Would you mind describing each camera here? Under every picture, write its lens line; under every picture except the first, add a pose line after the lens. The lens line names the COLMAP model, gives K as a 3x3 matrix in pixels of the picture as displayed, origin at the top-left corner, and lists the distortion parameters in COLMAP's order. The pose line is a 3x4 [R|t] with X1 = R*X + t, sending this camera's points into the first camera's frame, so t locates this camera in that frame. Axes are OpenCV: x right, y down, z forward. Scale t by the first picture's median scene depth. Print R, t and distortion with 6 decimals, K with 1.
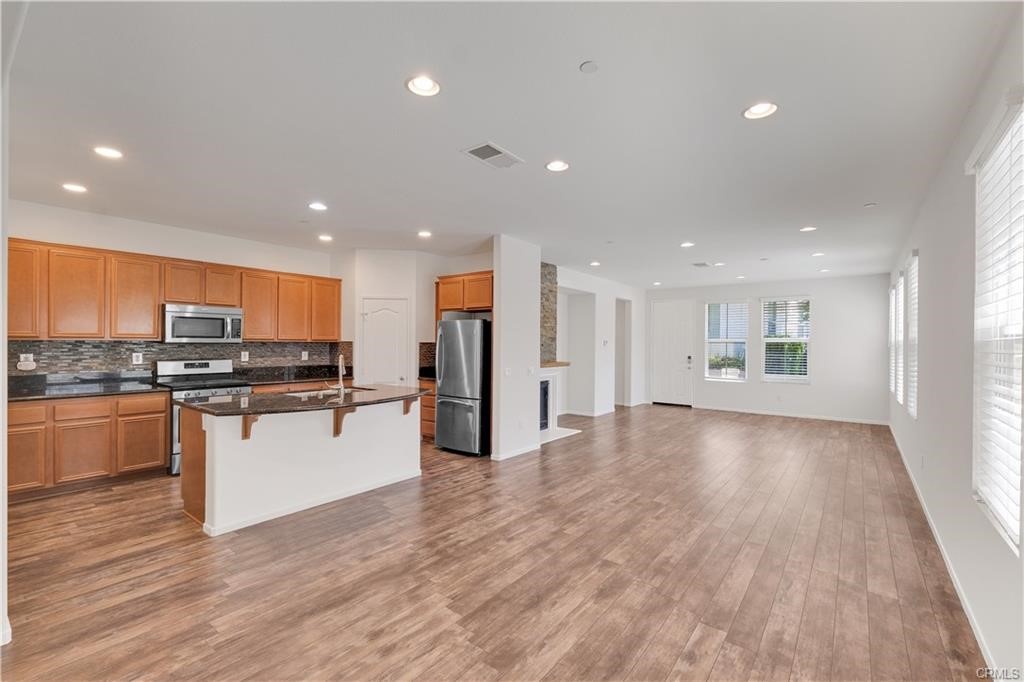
lens RADIAL K [[439.2, 0, 509.2], [0, 439.2, 342.1], [0, 0, 1]] dist [-0.008848, -0.000247]
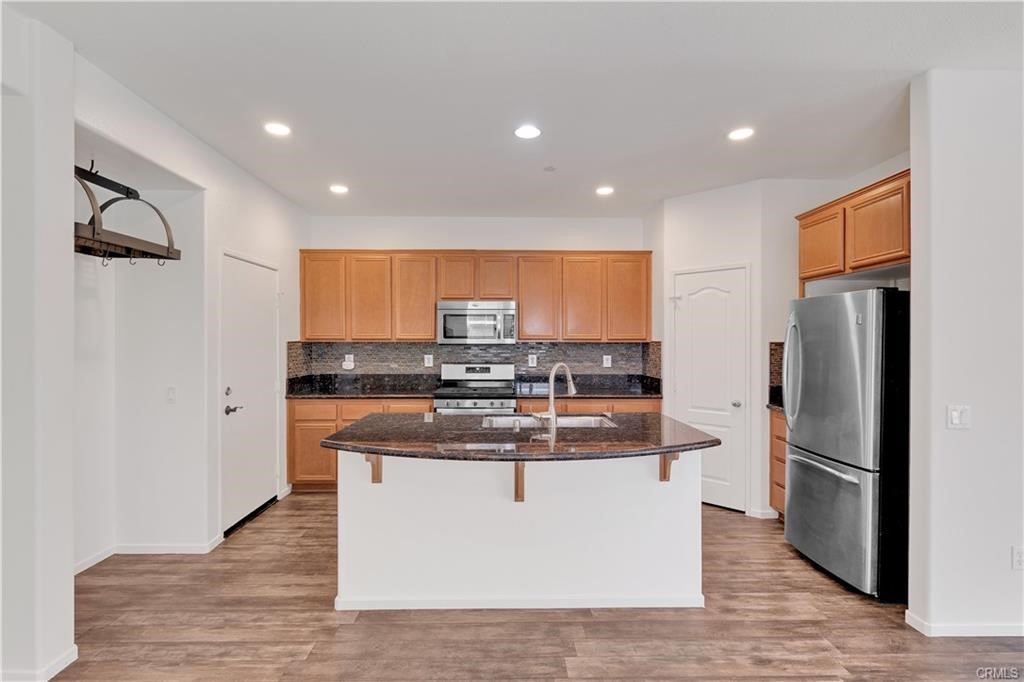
lens RADIAL K [[489.3, 0, 511.4], [0, 489.3, 342.8], [0, 0, 1]] dist [-0.001695, -0.000308]
pose [[0.631467, -0.005774, -0.775381, 0.086120], [0.004969, 0.999982, -0.003400, 0.002809], [0.775387, -0.001706, 0.631485, 0.435271]]
